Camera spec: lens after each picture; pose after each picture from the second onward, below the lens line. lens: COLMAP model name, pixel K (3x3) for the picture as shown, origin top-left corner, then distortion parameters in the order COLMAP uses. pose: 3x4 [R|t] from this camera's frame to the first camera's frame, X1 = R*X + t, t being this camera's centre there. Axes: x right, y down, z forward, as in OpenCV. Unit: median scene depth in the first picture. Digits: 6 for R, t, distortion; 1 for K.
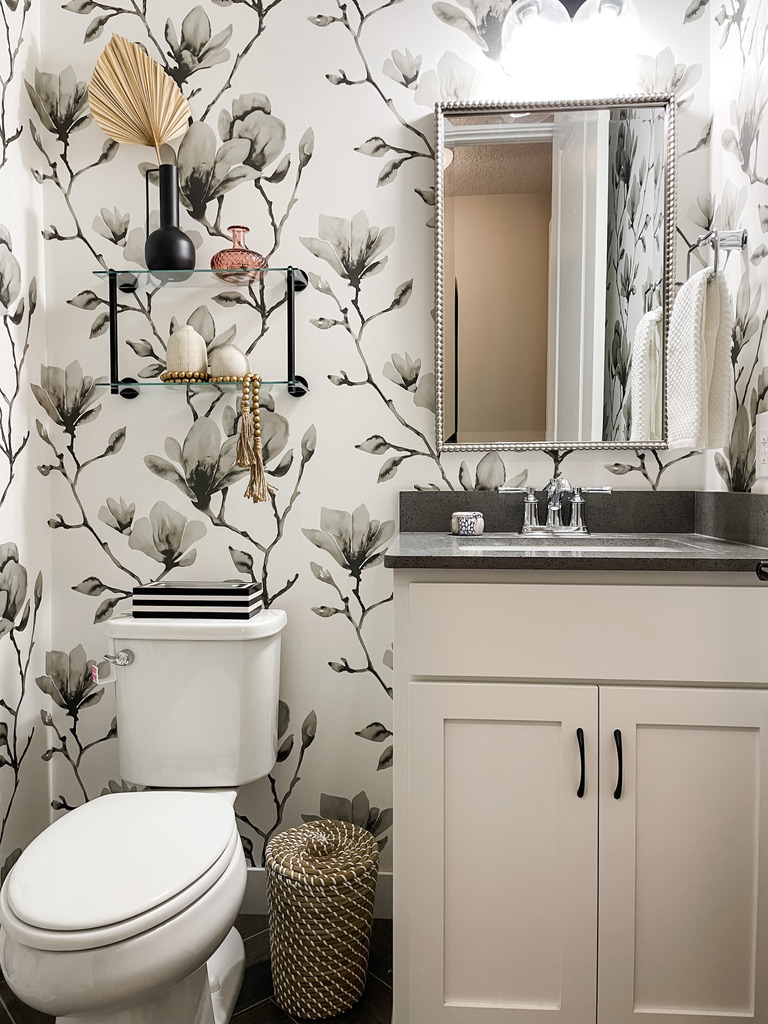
lens RADIAL K [[748.3, 0, 384.0], [0, 748.3, 512.0], [0, 0, 1]] dist [0.071827, -0.092610]
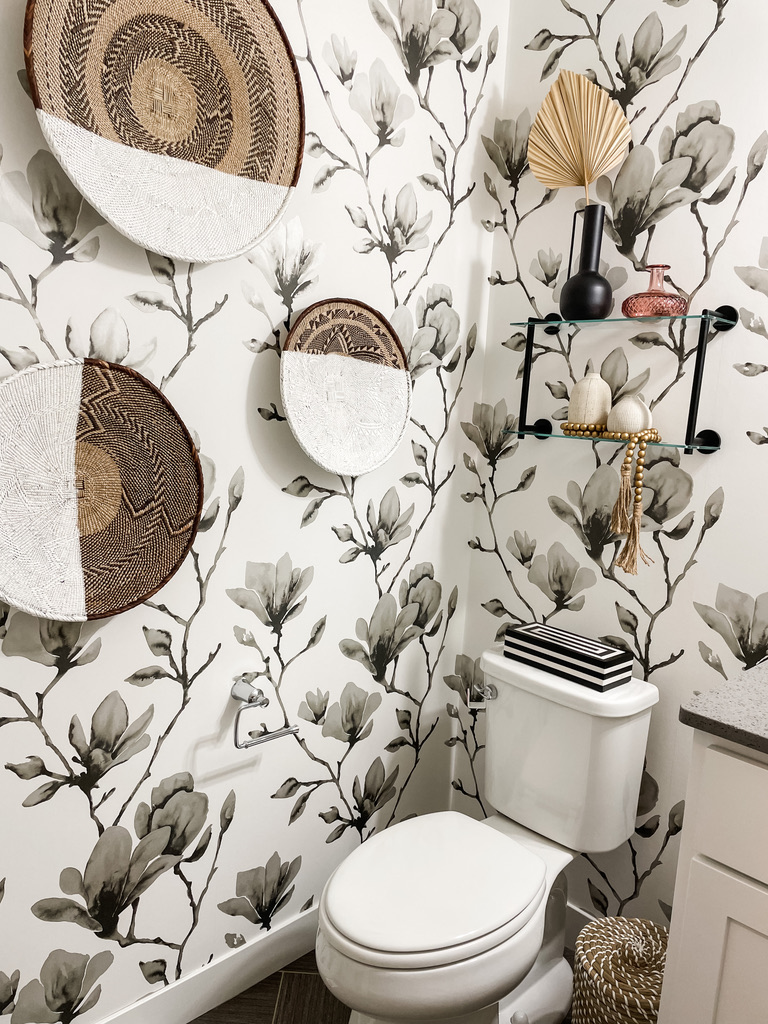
lens RADIAL K [[755.2, 0, 384.0], [0, 755.2, 512.0], [0, 0, 1]] dist [0.084706, -0.109571]
pose [[0.739275, 0.142370, -0.658182, 0.200825], [-0.085337, 0.989322, 0.118147, -0.159687], [0.667974, -0.031176, 0.743531, 0.090791]]
